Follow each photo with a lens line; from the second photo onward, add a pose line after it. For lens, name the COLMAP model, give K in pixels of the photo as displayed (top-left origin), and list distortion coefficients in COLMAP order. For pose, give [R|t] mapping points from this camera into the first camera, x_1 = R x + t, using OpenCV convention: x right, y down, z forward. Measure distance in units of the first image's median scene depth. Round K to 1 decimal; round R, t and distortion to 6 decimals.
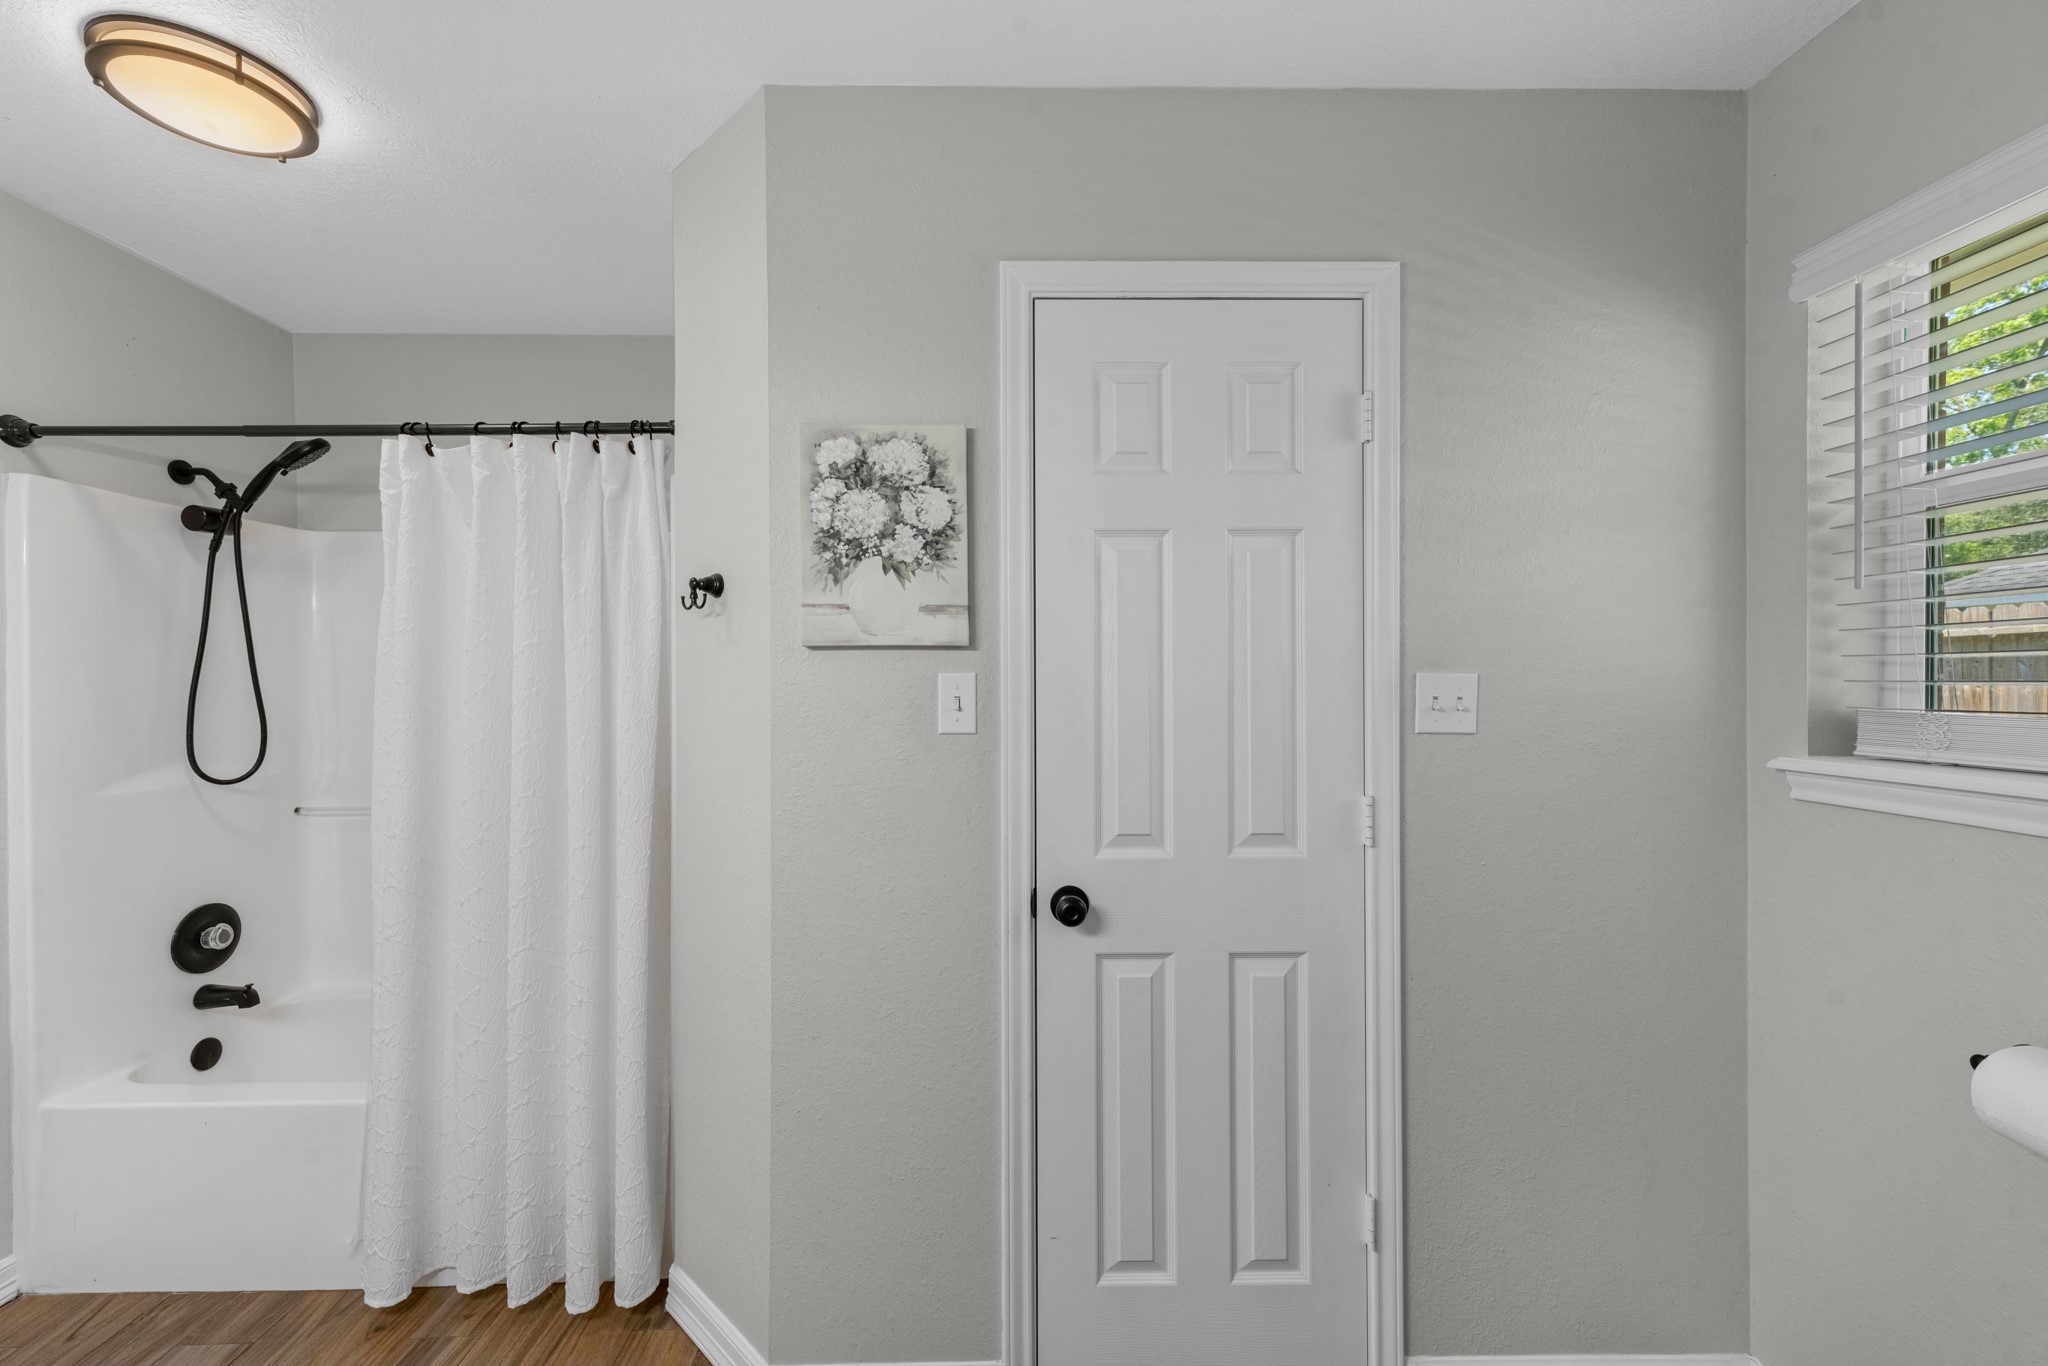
lens RADIAL K [[824.0, 0, 1018.5], [0, 824.0, 680.7], [0, 0, 1]] dist [0.013202, 0.000192]
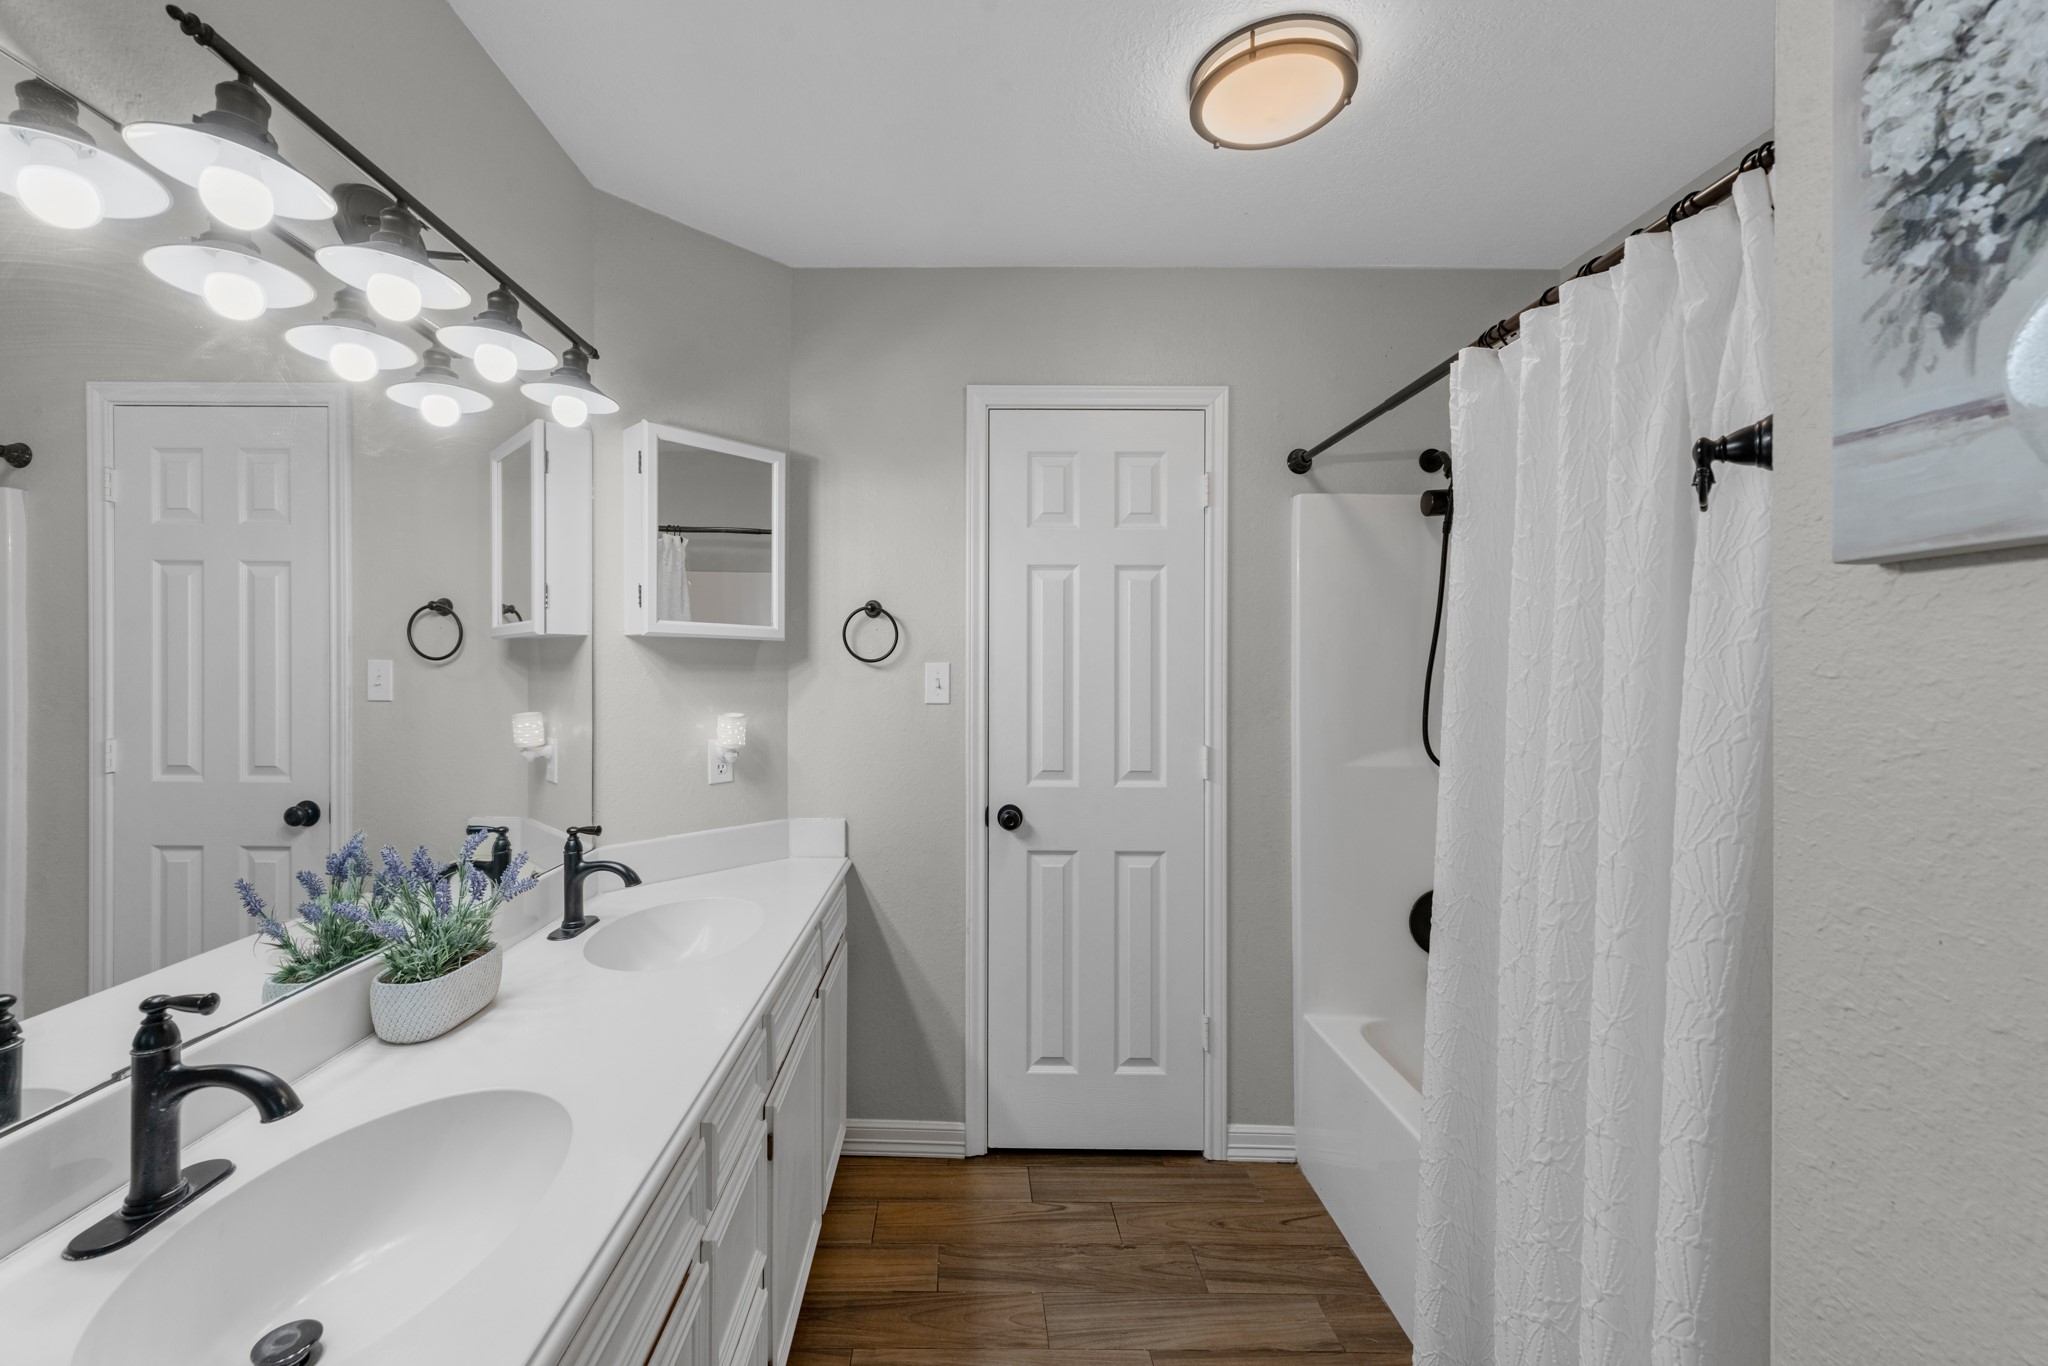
lens RADIAL K [[872.1, 0, 1019.2], [0, 872.1, 671.2], [0, 0, 1]] dist [0.013232, -0.000251]
pose [[-0.035535, 0.008718, -0.999330, 0.108471], [-0.007379, 0.999932, 0.008986, 0.001538], [0.999341, 0.007694, -0.035468, 0.677079]]
